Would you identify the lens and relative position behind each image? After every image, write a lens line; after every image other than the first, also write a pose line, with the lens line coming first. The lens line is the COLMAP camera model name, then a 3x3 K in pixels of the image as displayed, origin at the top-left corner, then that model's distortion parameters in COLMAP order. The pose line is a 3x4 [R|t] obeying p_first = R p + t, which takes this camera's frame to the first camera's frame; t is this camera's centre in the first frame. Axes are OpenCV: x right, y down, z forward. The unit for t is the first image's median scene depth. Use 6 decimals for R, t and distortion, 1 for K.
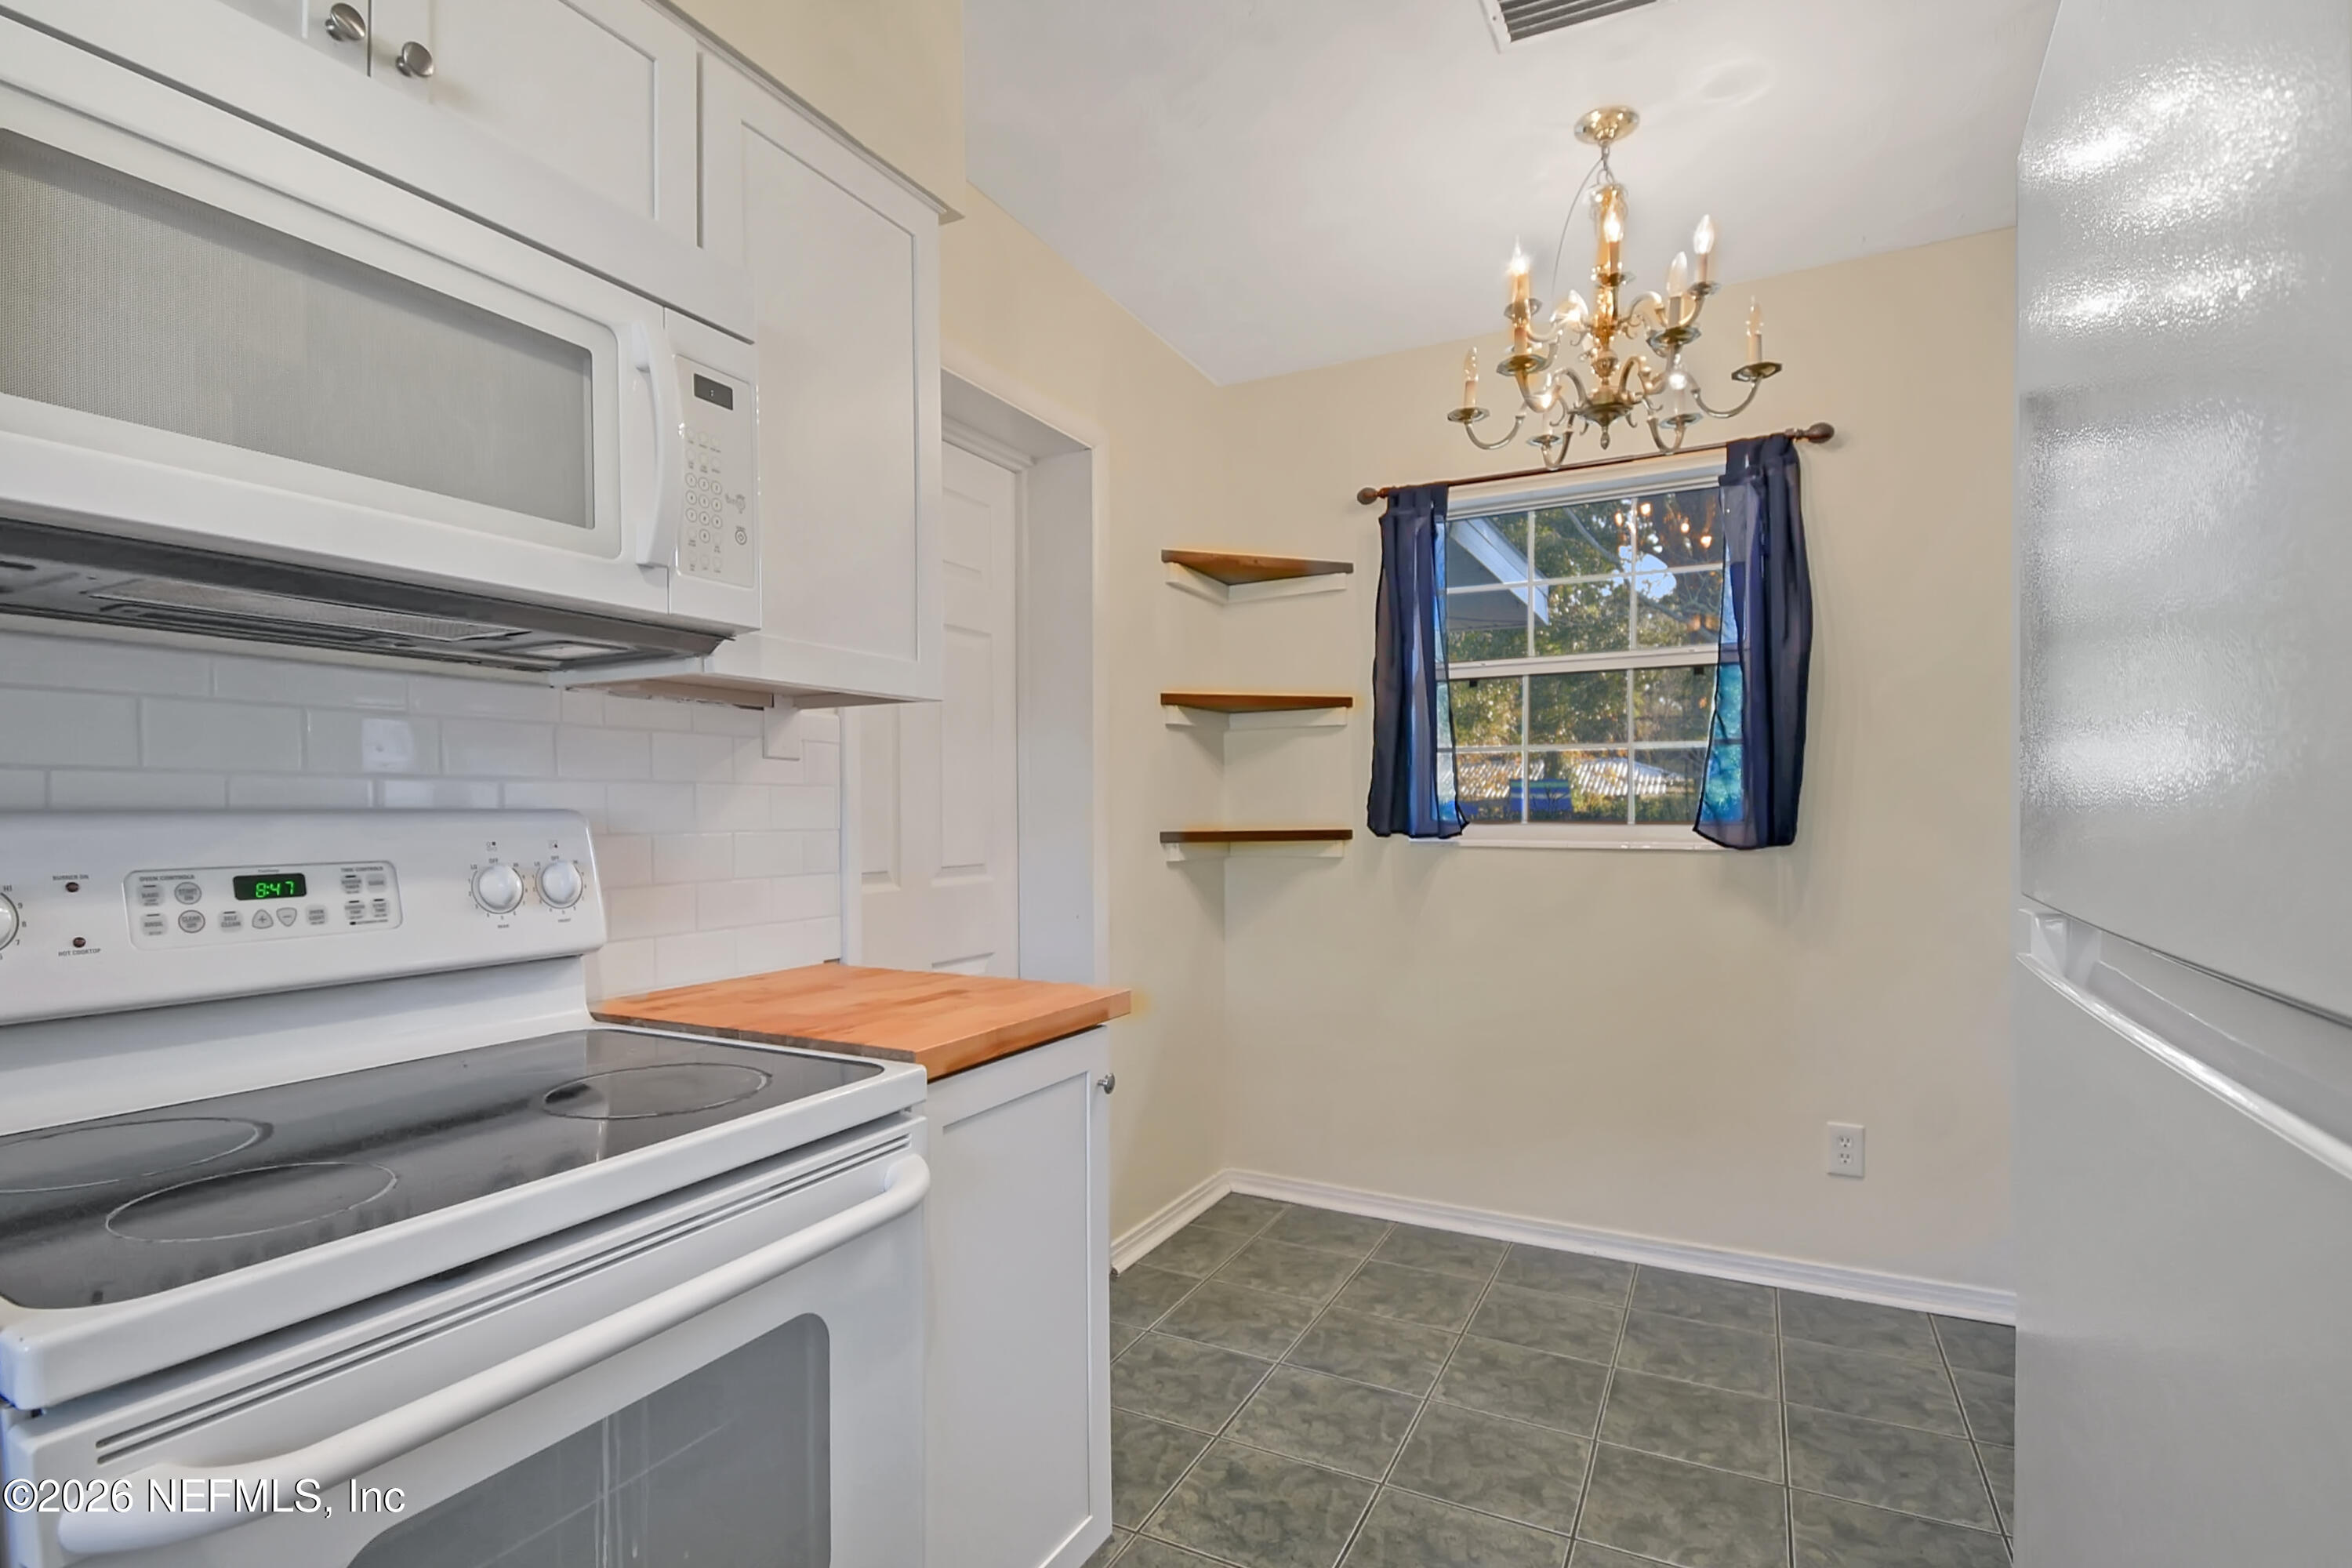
lens RADIAL K [[1143.2, 0, 1170.5], [0, 1143.2, 844.7], [0, 0, 1]] dist [0.018371, -0.000100]
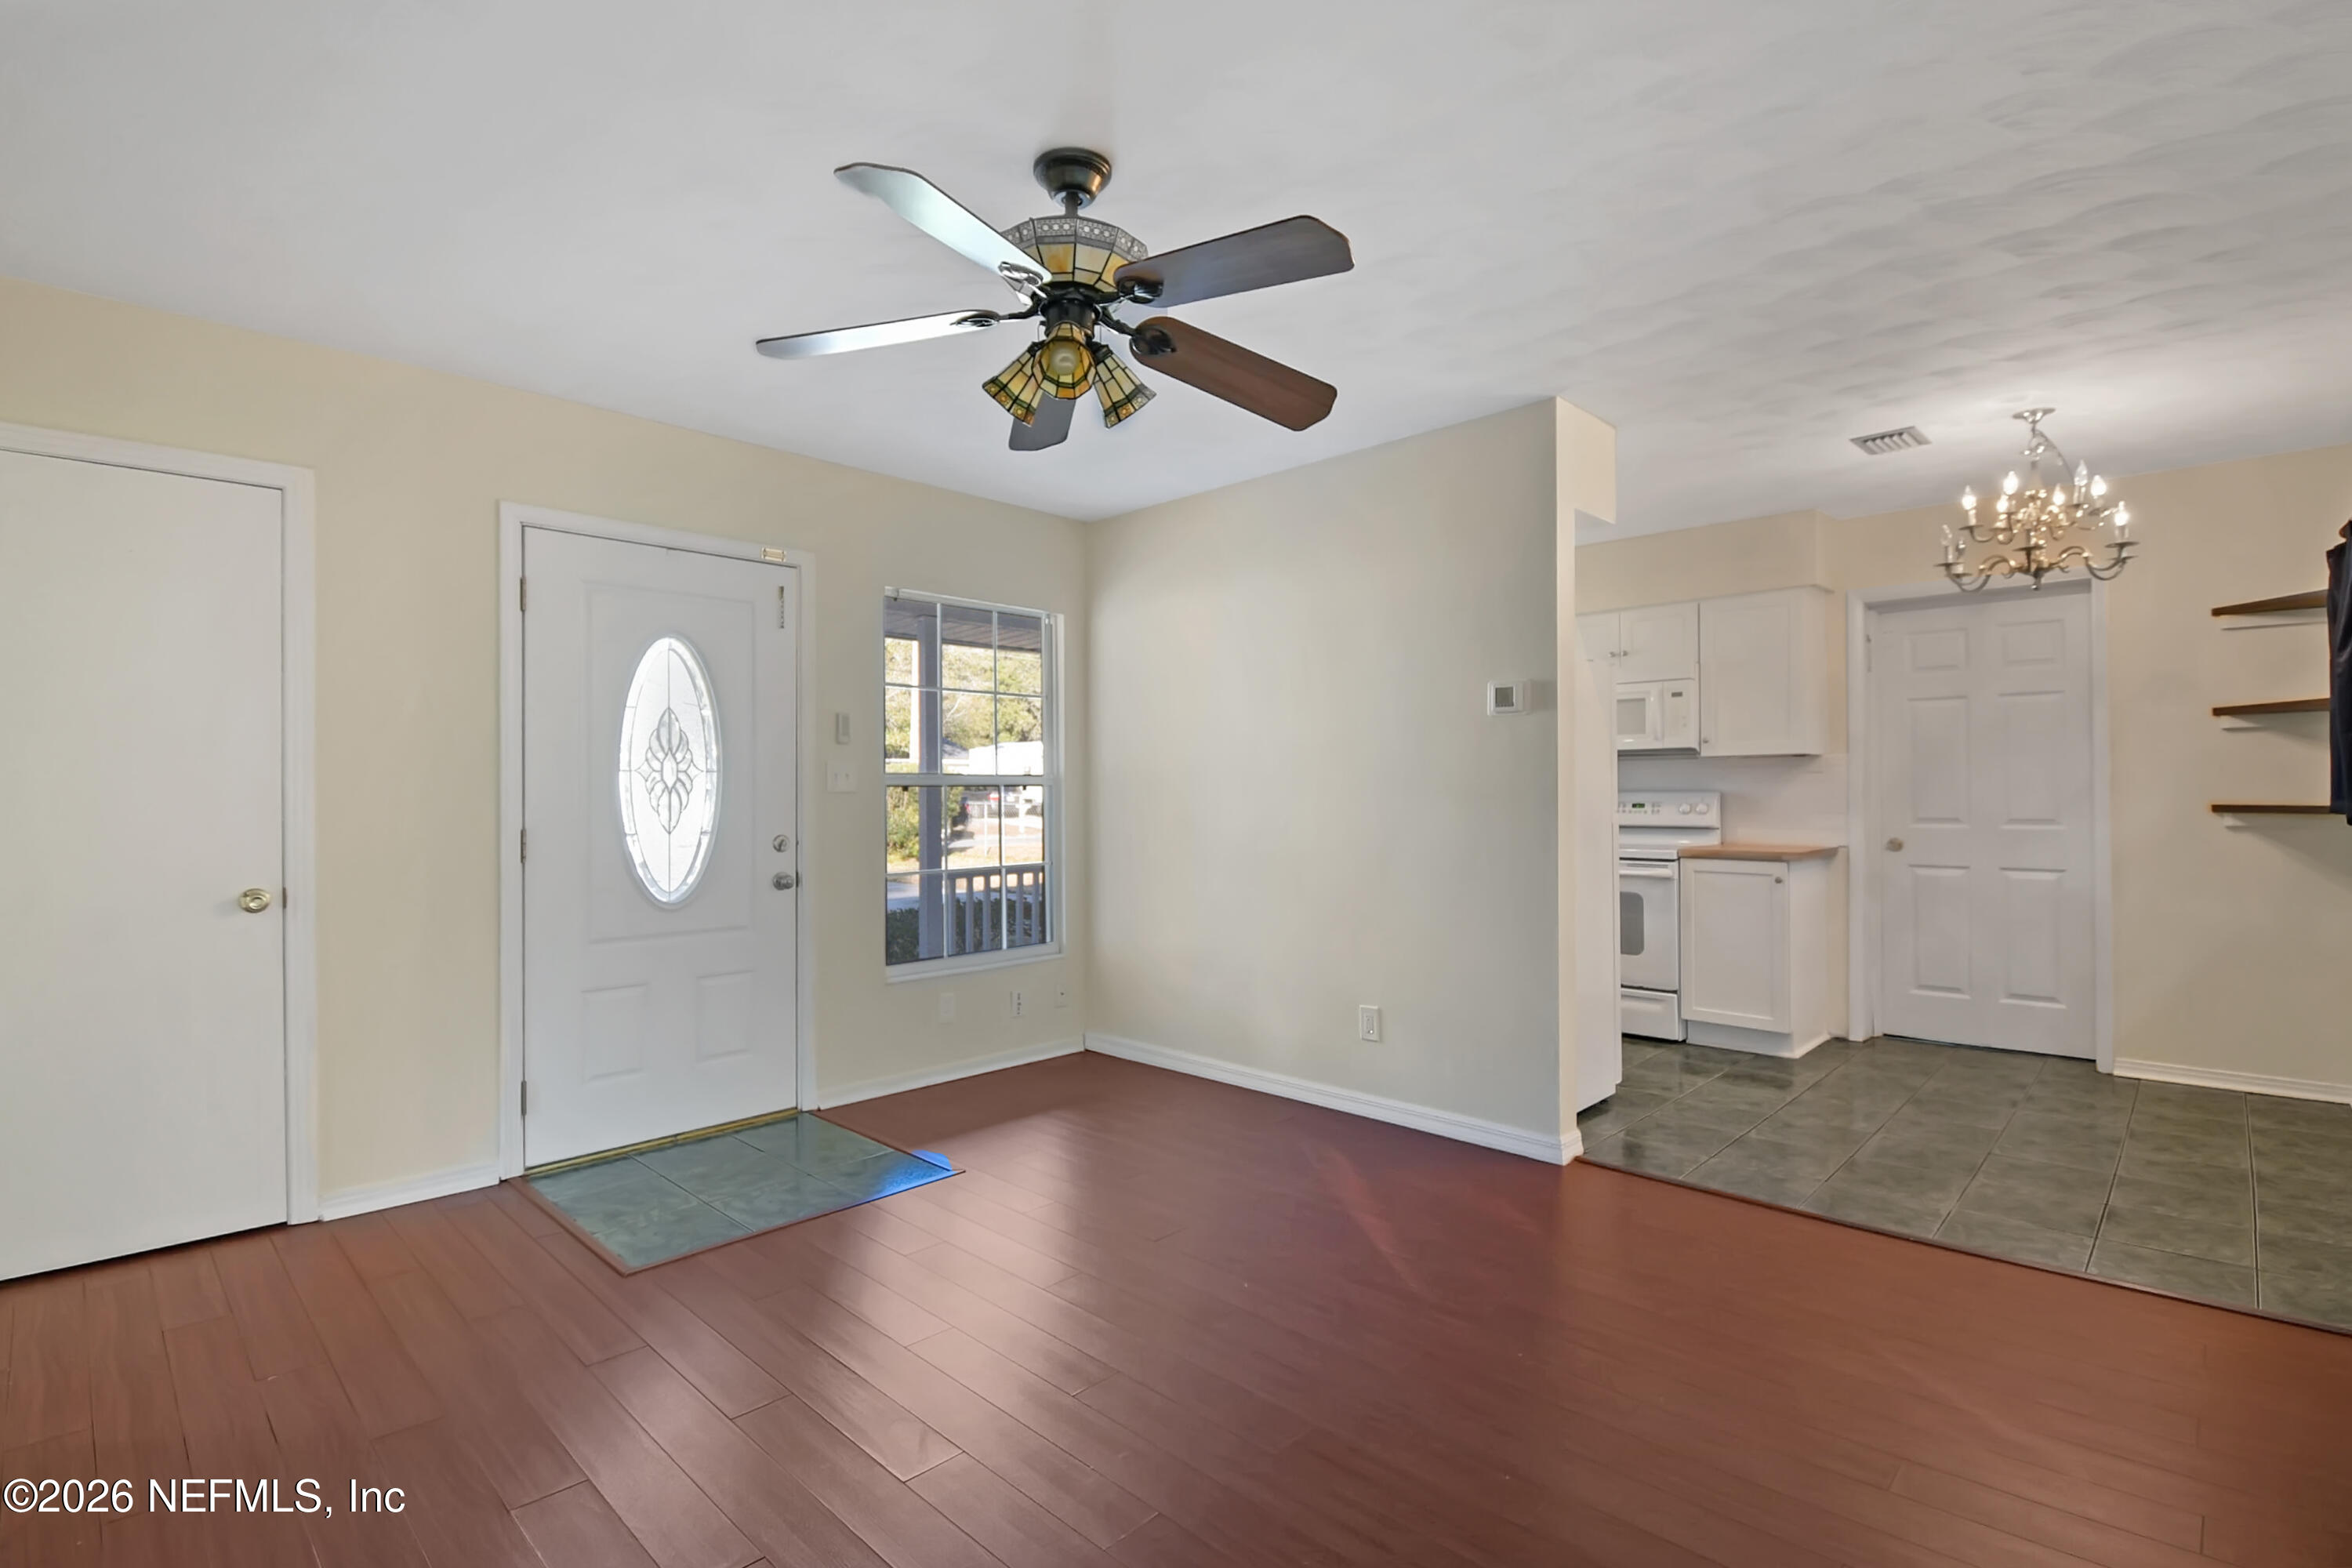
lens RADIAL K [[1070.1, 0, 1170.2], [0, 1070.1, 792.7], [0, 0, 1]] dist [-0.002779, -0.001110]
pose [[-0.274955, 0.004745, -0.961445, 3.994023], [-0.025215, 0.999608, 0.012144, -0.024120], [0.961126, 0.027581, -0.274728, 0.281714]]
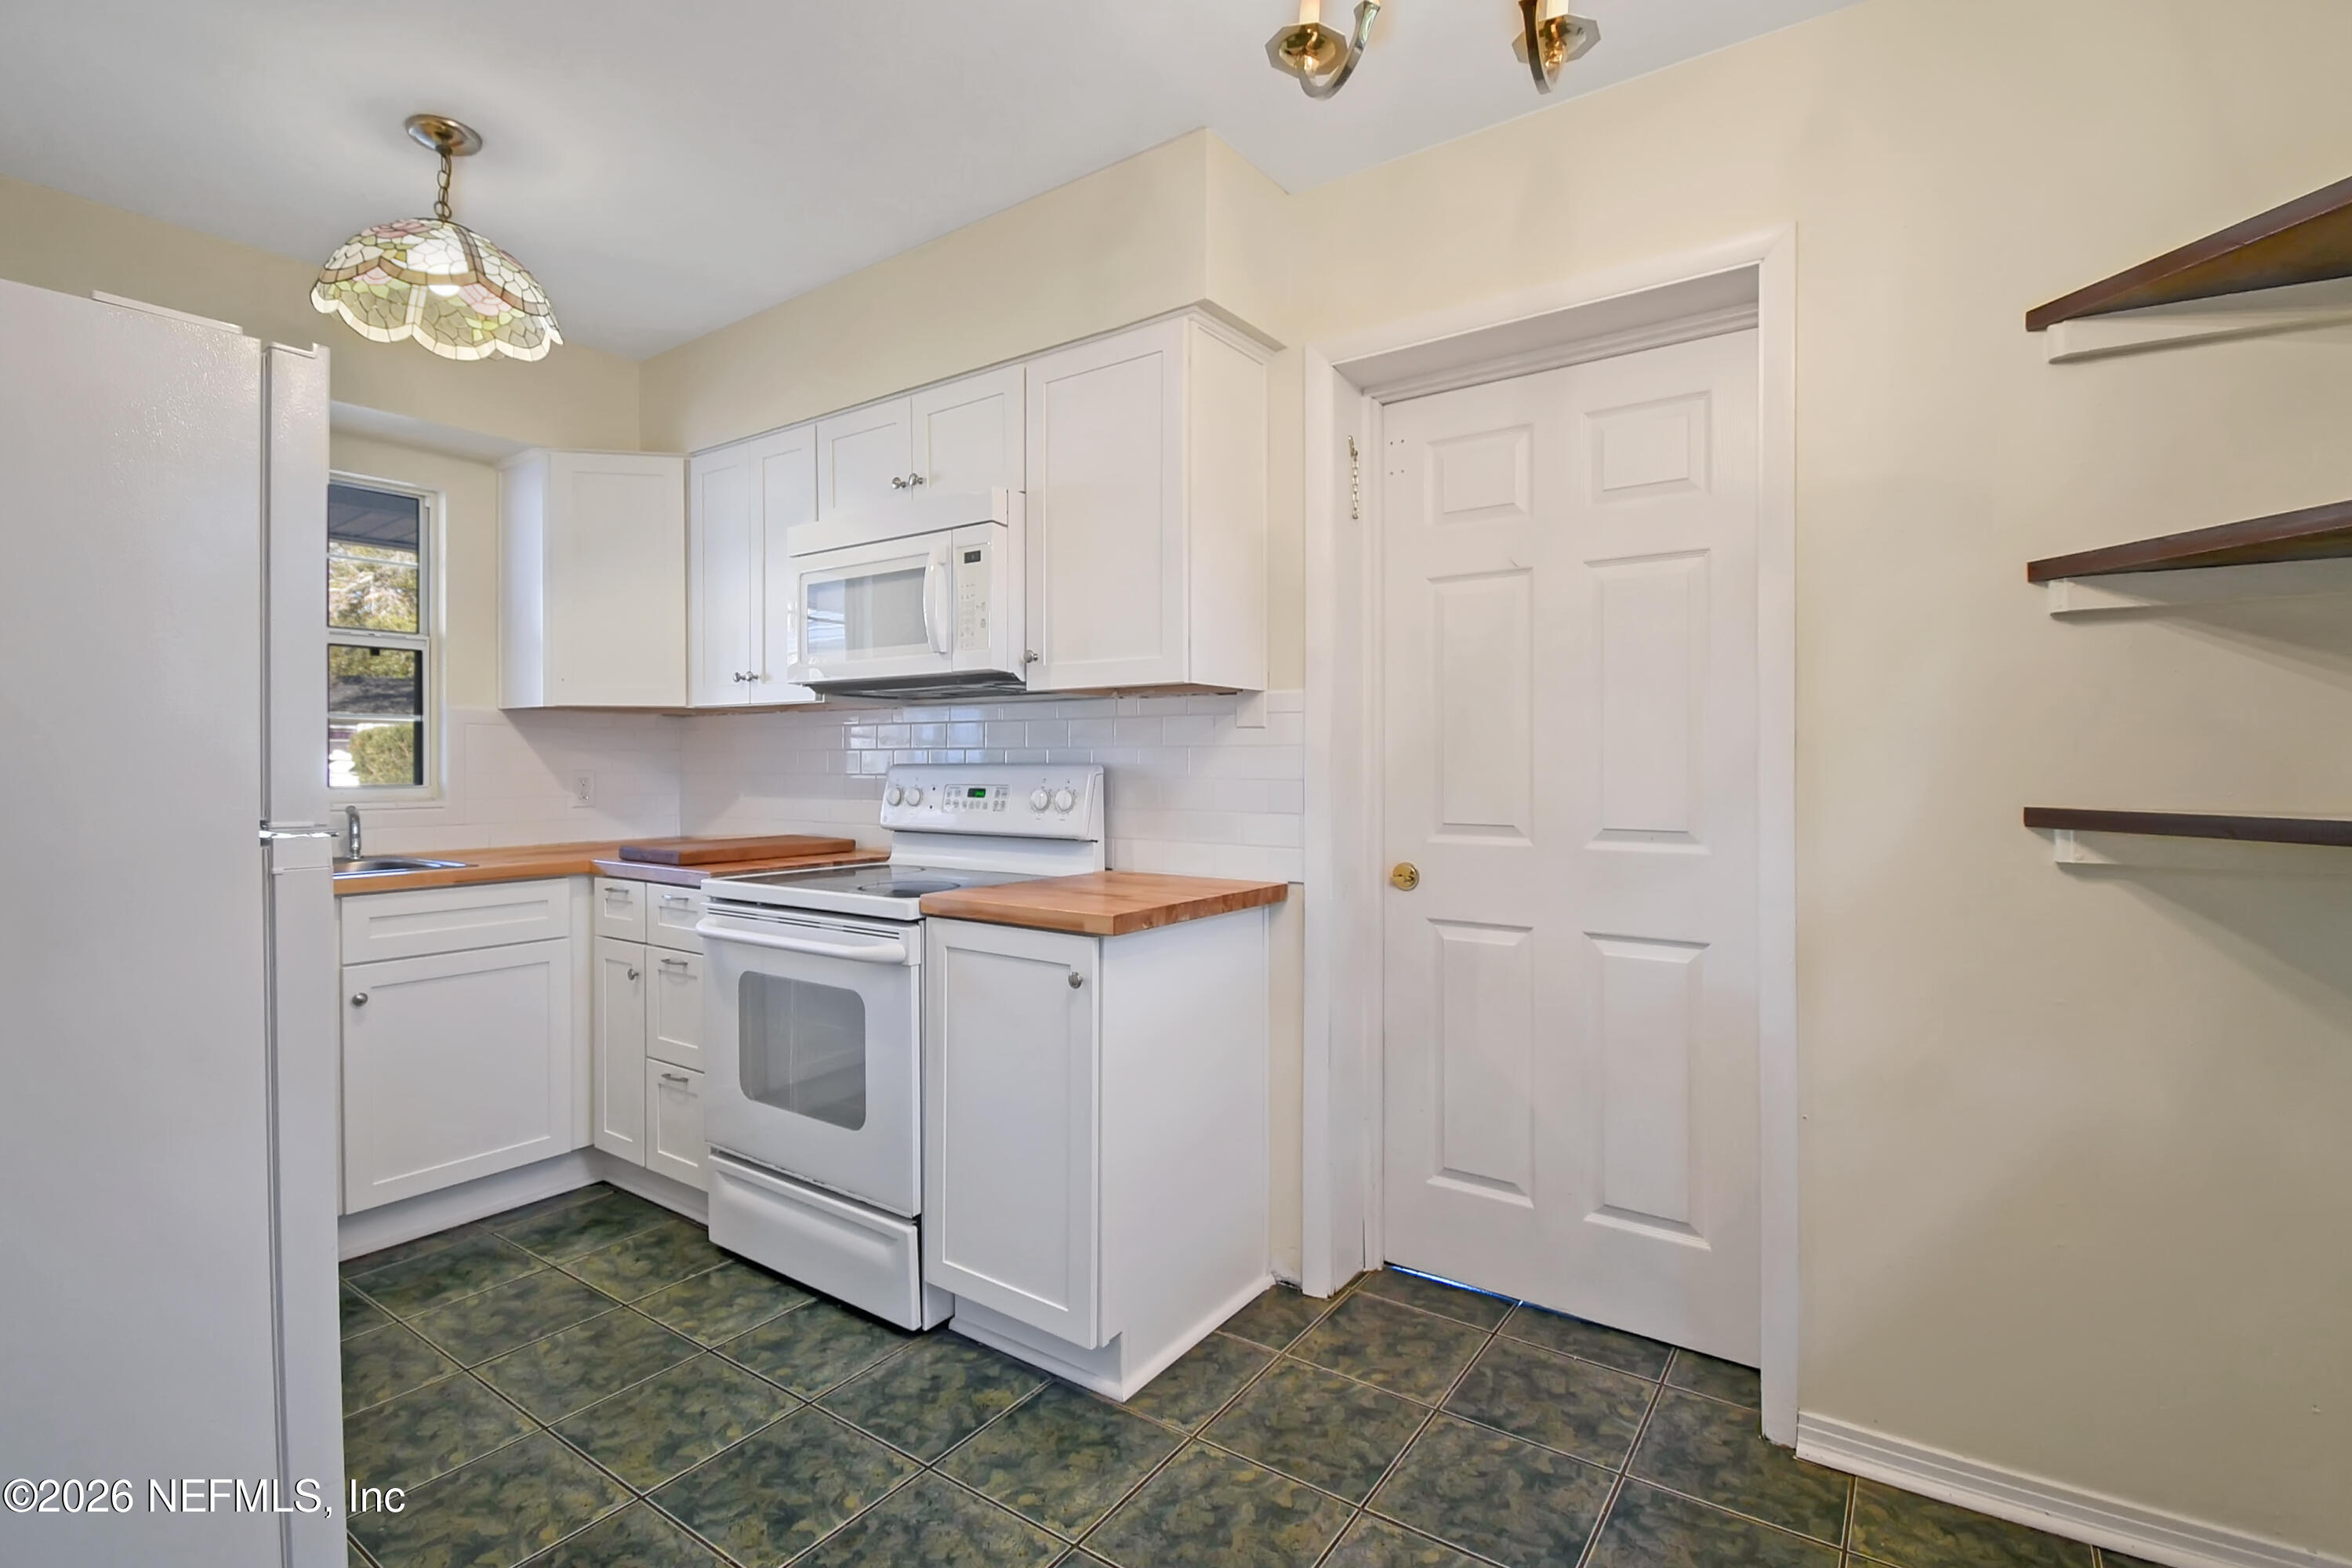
lens RADIAL K [[1044.6, 0, 1172.5], [0, 1044.6, 773.5], [0, 0, 1]] dist [0.026754, -0.000128]
pose [[-0.115805, 0.012298, -0.993196, 1.387420], [-0.033055, 0.999322, 0.016228, -0.055281], [0.992722, 0.034710, -0.115320, 1.570612]]
